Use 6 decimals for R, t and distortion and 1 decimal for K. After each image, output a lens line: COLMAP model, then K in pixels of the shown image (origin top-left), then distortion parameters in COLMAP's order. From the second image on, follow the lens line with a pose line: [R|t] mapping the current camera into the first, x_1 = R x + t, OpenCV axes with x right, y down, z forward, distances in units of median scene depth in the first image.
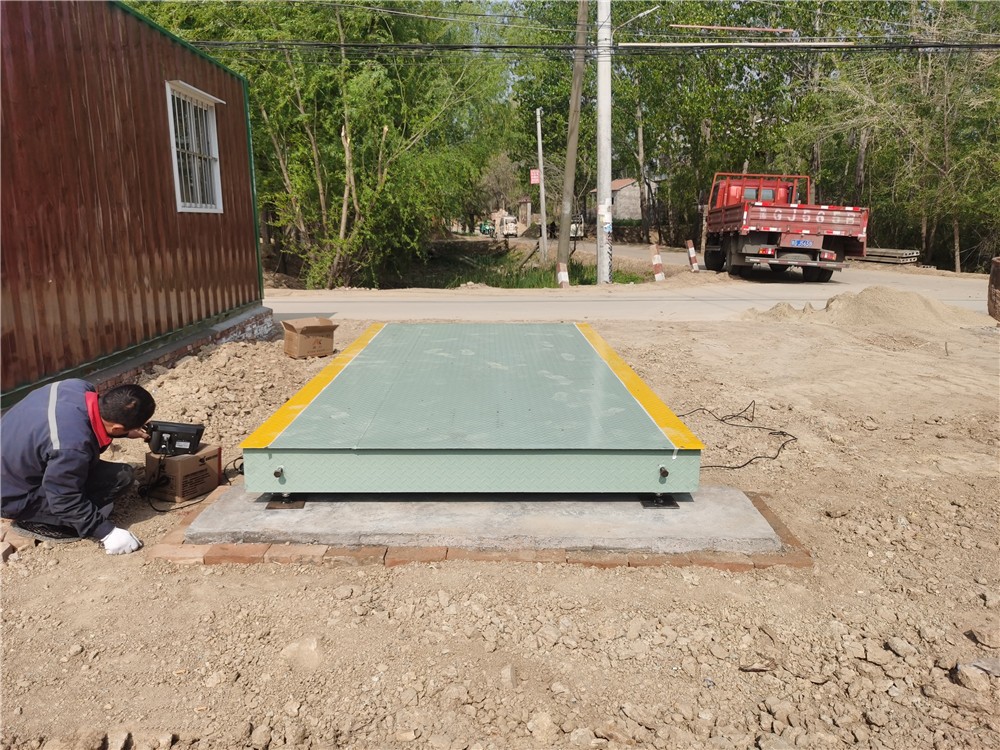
lens RADIAL K [[776.1, 0, 499.2], [0, 776.1, 376.1], [0, 0, 1]] dist [0.046142, -0.029666]
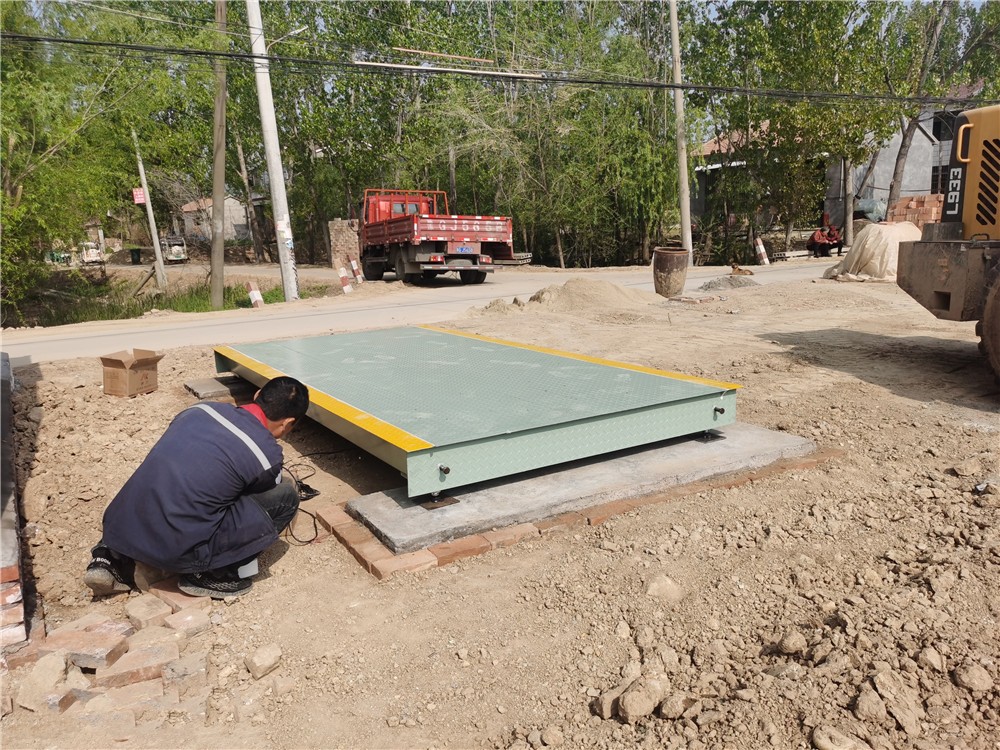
lens RADIAL K [[776.1, 0, 495.4], [0, 776.1, 374.4], [0, 0, 1]] dist [0.046142, -0.029666]
pose [[0.859609, -0.131490, 0.493743, -0.150603], [0.144449, 0.989439, 0.012013, -0.000030], [-0.490109, 0.060994, 0.869525, 0.019014]]
